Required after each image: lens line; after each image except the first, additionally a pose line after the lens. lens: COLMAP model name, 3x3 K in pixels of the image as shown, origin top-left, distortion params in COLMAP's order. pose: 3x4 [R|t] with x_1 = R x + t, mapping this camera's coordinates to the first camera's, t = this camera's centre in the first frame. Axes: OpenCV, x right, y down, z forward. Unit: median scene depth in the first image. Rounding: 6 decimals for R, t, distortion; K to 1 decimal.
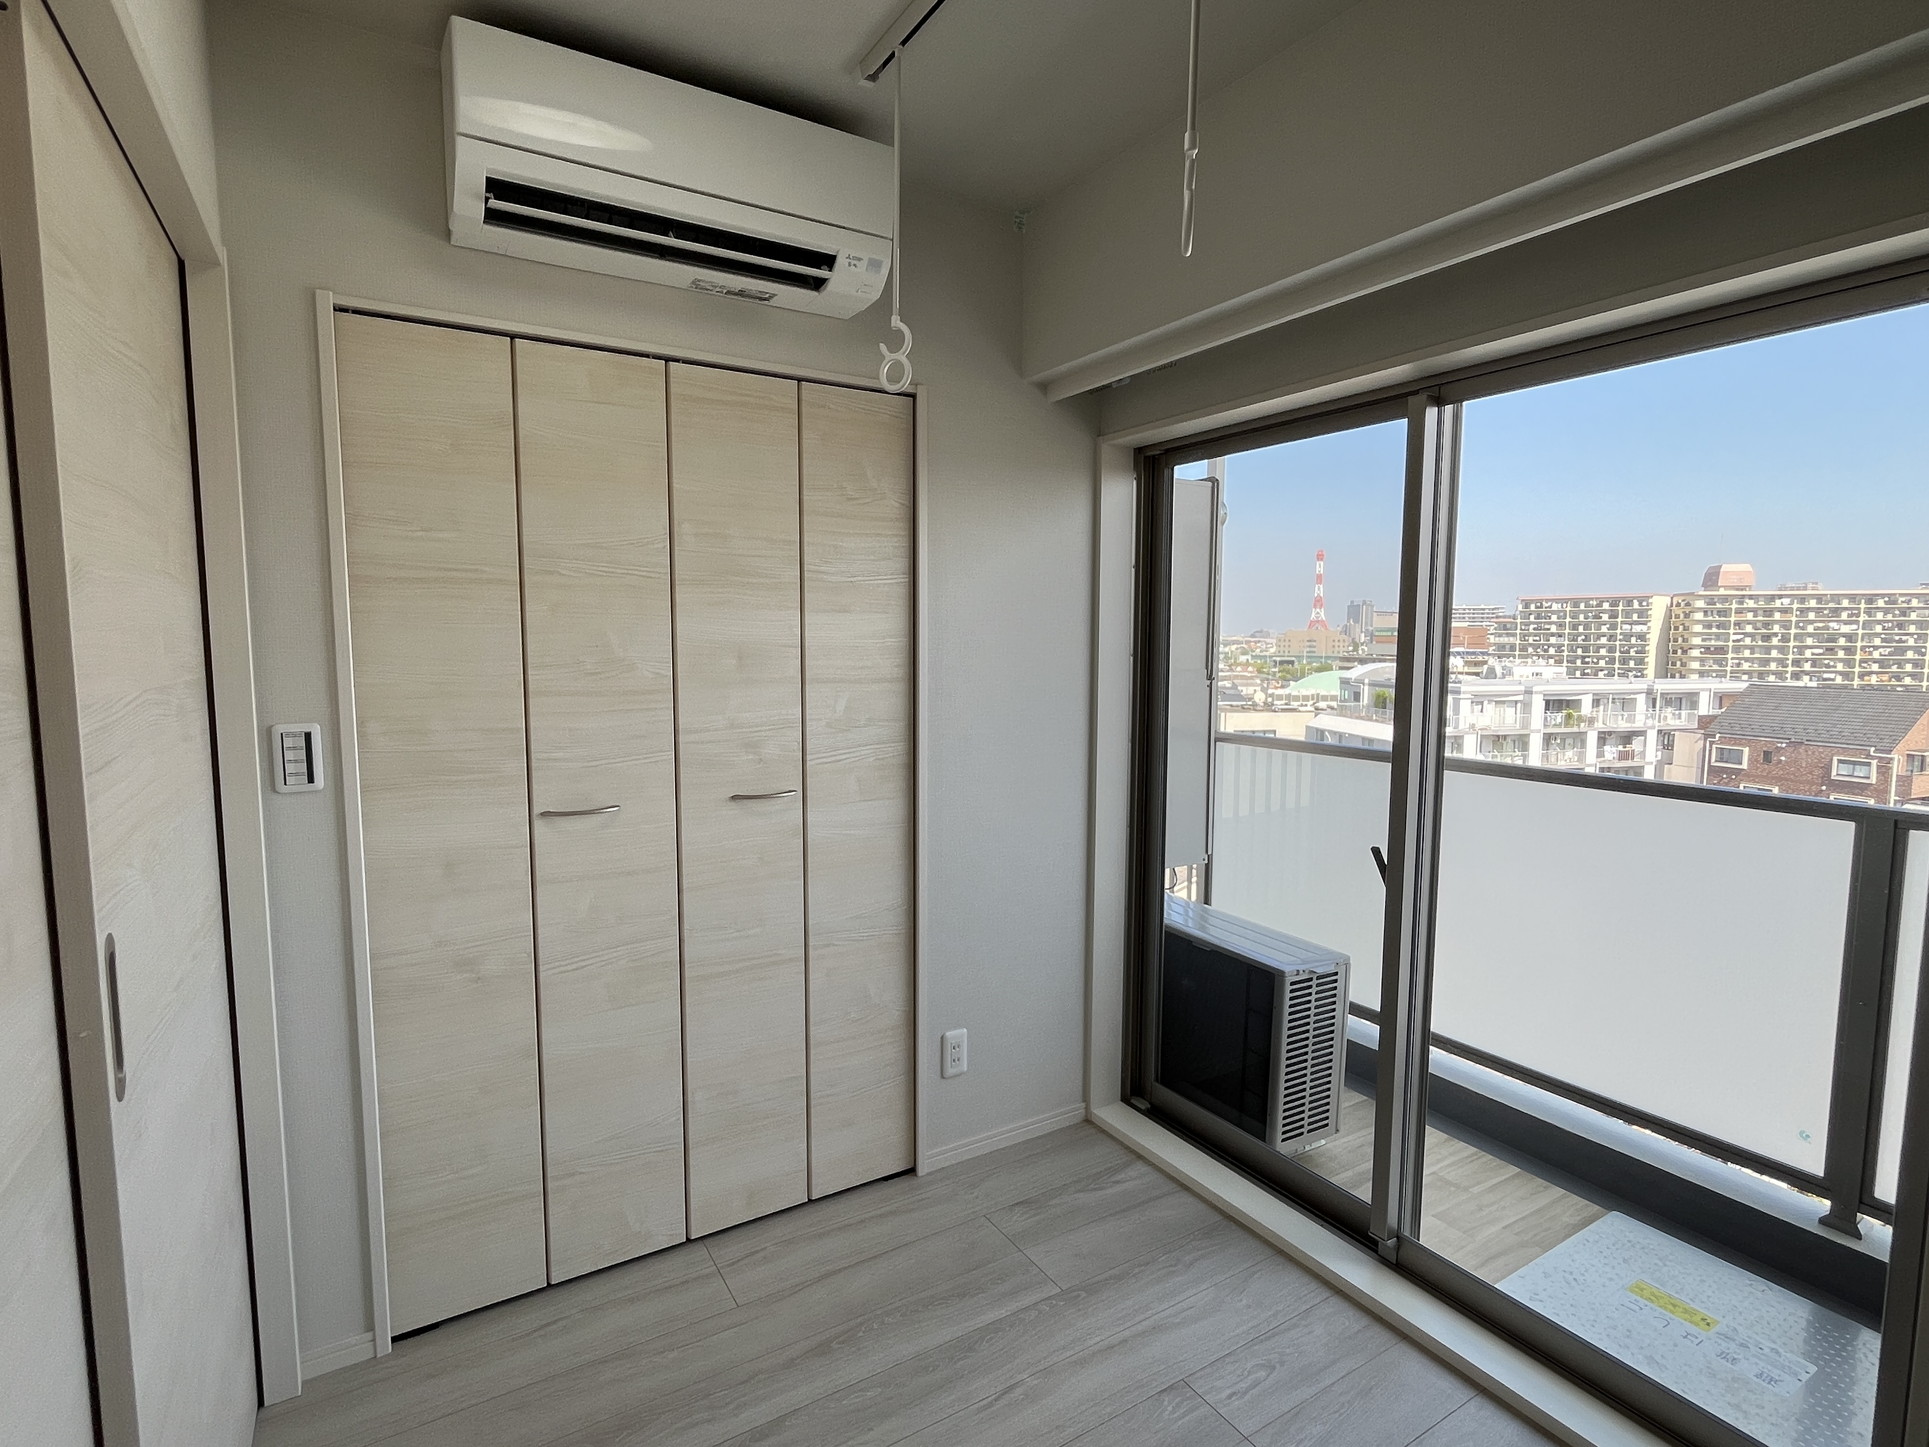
lens RADIAL K [[946.7, 0, 956.6], [0, 946.7, 721.9], [0, 0, 1]] dist [-0.003214, 0.000468]
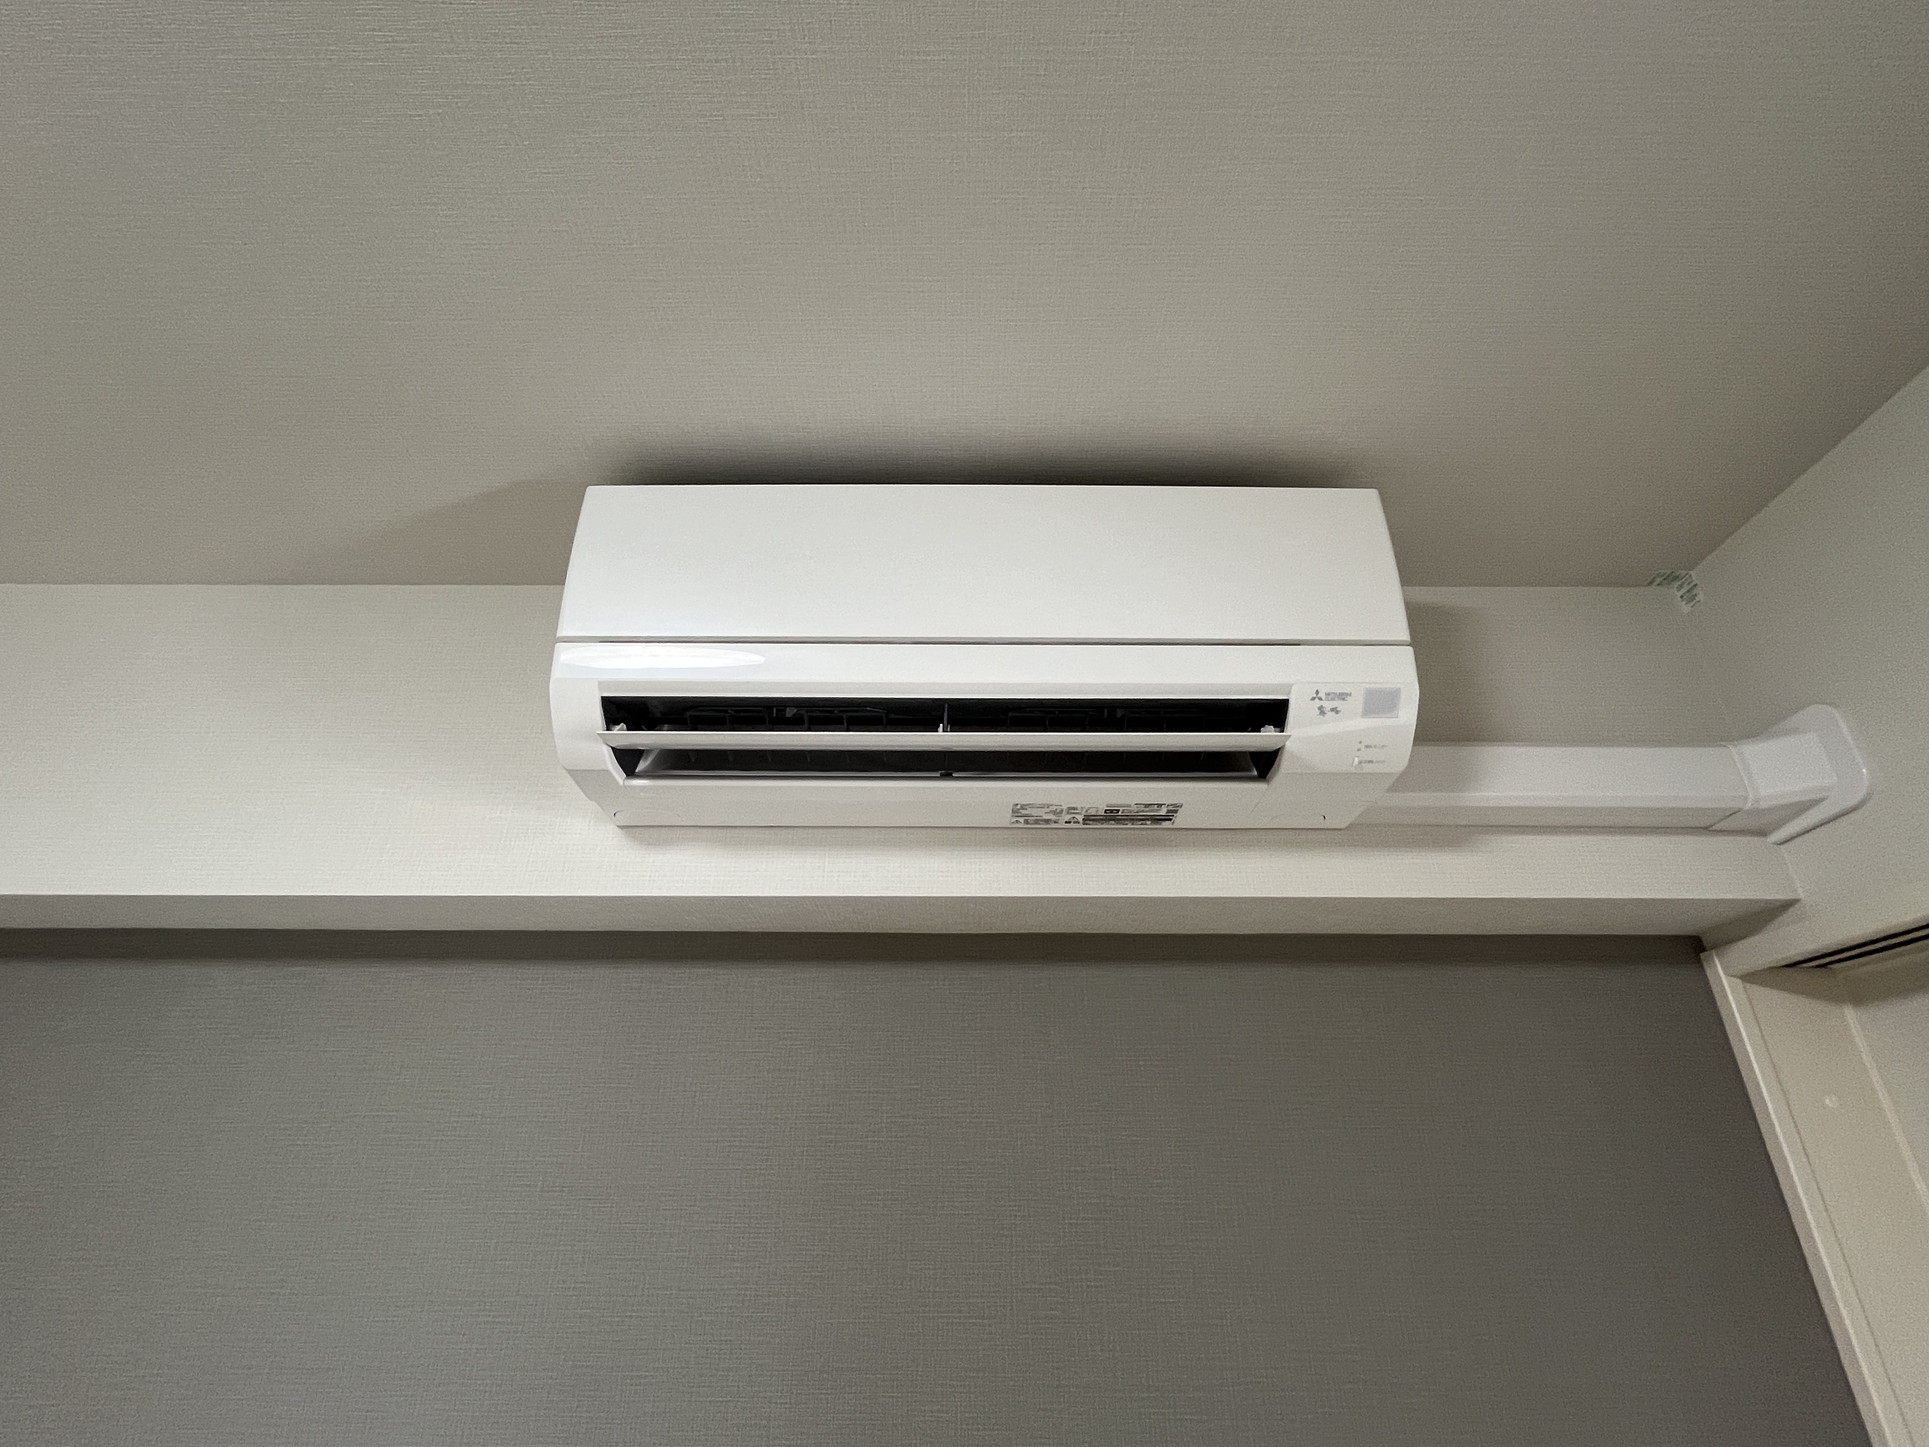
lens RADIAL K [[946.7, 0, 956.6], [0, 946.7, 721.9], [0, 0, 1]] dist [-0.003214, 0.000468]
pose [[0.858867, -0.239741, -0.452626, -0.059146], [-0.047272, 0.842821, -0.536114, -0.224639], [0.510012, 0.481848, 0.712538, 0.584974]]
